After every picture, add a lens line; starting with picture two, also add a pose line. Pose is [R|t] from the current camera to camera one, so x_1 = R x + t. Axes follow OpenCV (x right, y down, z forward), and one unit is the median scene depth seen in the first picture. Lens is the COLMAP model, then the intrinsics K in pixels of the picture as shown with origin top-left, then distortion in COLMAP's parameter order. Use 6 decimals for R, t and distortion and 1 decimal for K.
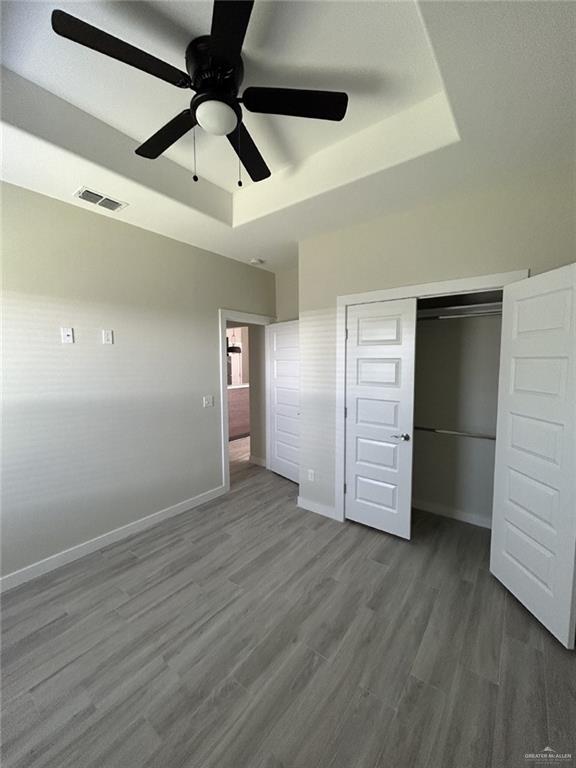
lens RADIAL K [[310.4, 0, 288.8], [0, 310.4, 381.8], [0, 0, 1]] dist [0.000382, -0.000027]
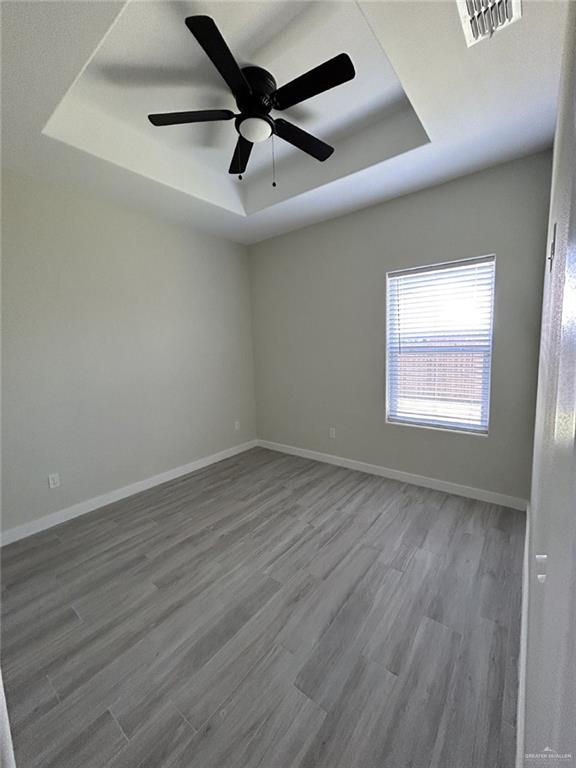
lens RADIAL K [[310.4, 0, 288.8], [0, 310.4, 381.8], [0, 0, 1]] dist [0.000382, -0.000027]
pose [[-0.999214, 0.036016, 0.016581, -0.298360], [0.038542, 0.980451, 0.192954, -0.069021], [-0.009307, 0.193442, -0.981068, 2.071563]]
